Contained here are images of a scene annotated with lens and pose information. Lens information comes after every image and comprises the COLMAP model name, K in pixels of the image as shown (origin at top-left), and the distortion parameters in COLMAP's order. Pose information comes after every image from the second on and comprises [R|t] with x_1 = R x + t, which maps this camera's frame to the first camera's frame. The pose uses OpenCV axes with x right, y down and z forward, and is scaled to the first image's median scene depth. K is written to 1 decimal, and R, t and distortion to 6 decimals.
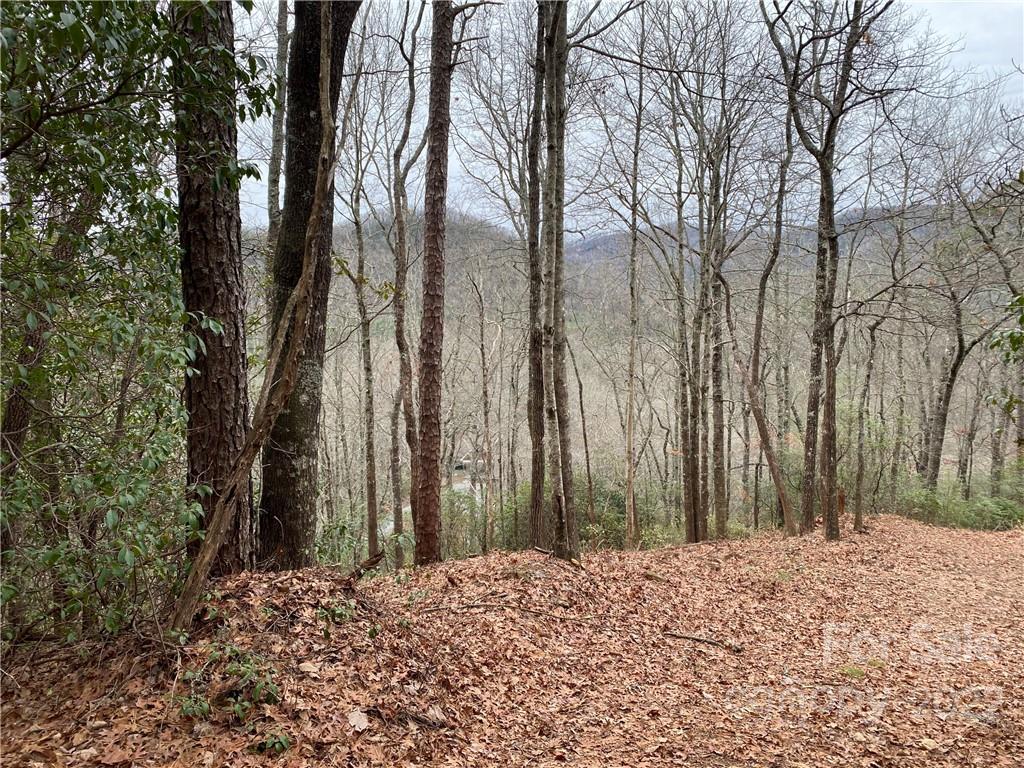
lens RADIAL K [[777.2, 0, 507.7], [0, 777.2, 377.3], [0, 0, 1]] dist [0.034870, -0.034386]
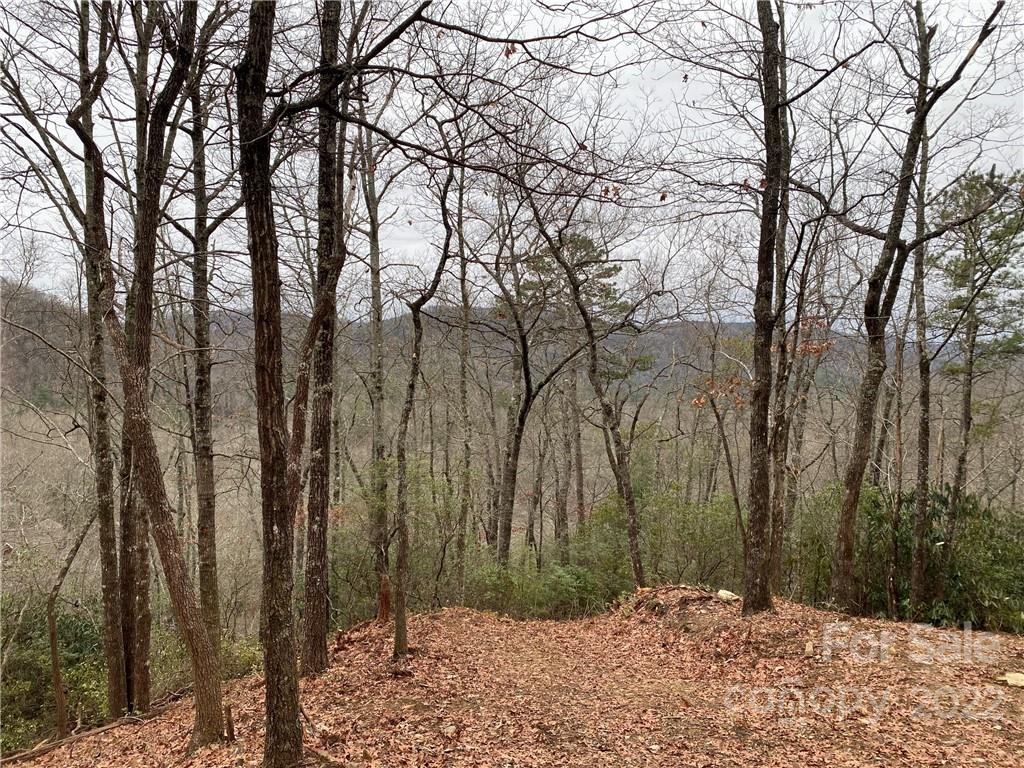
lens RADIAL K [[777.2, 0, 511.7], [0, 777.2, 389.0], [0, 0, 1]] dist [0.034870, -0.034386]
pose [[0.868346, 0.014595, 0.495744, 0.169704], [0.032971, 0.995657, -0.087065, 0.038861], [-0.494862, 0.091947, 0.864093, 0.327759]]
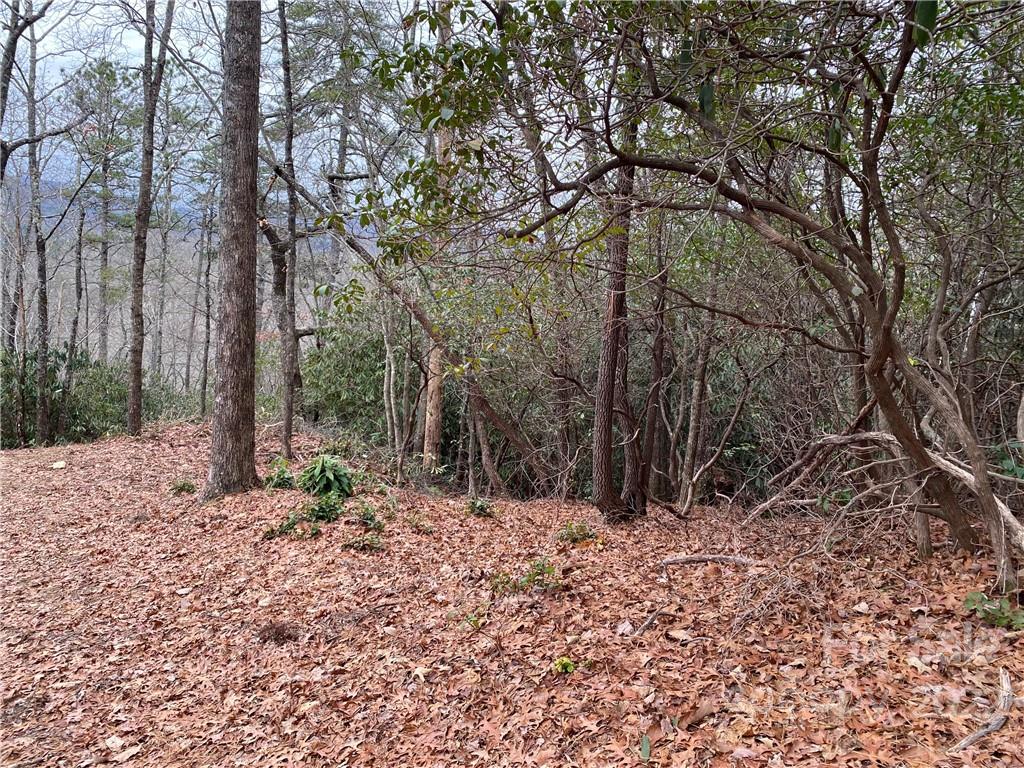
lens RADIAL K [[777.2, 0, 513.1], [0, 777.2, 381.2], [0, 0, 1]] dist [0.034870, -0.034386]
pose [[0.086254, -0.130344, 0.987710, 0.053765], [0.042644, 0.990979, 0.127052, 0.029789], [-0.995360, 0.031161, 0.091035, 0.192671]]
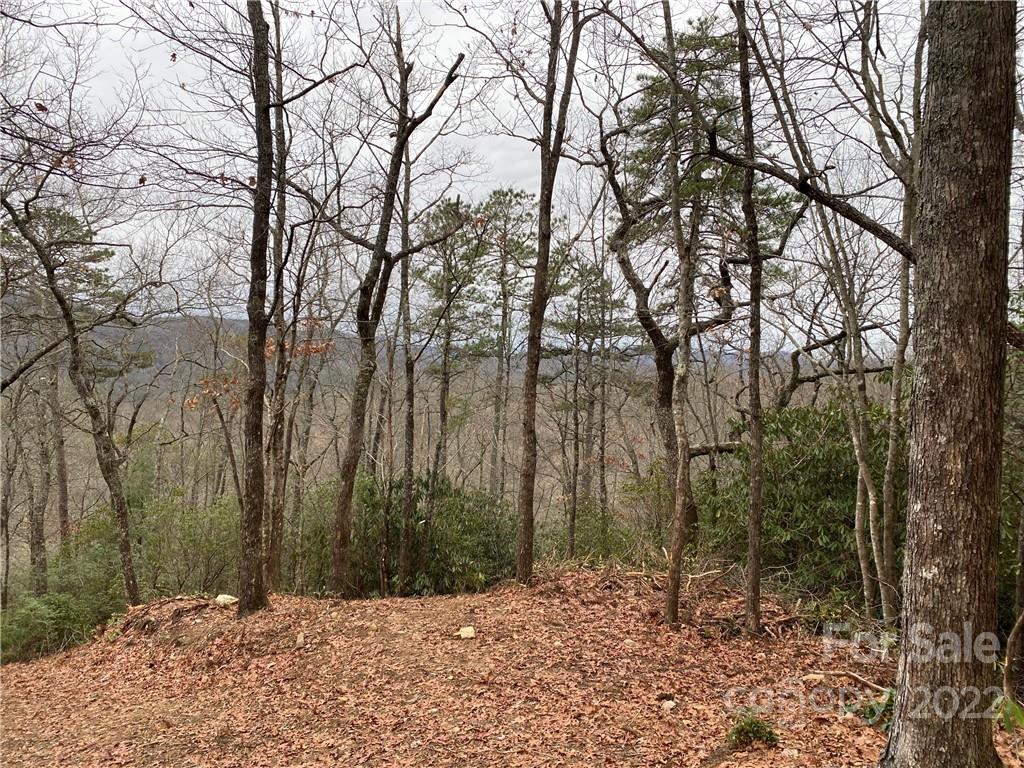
lens RADIAL K [[777.2, 0, 507.6], [0, 777.2, 389.8], [0, 0, 1]] dist [0.034870, -0.034386]
pose [[0.437960, 0.006722, 0.898969, 0.177091], [0.082651, 0.995436, -0.047709, 0.038866], [-0.895187, 0.095195, 0.435406, 0.322158]]
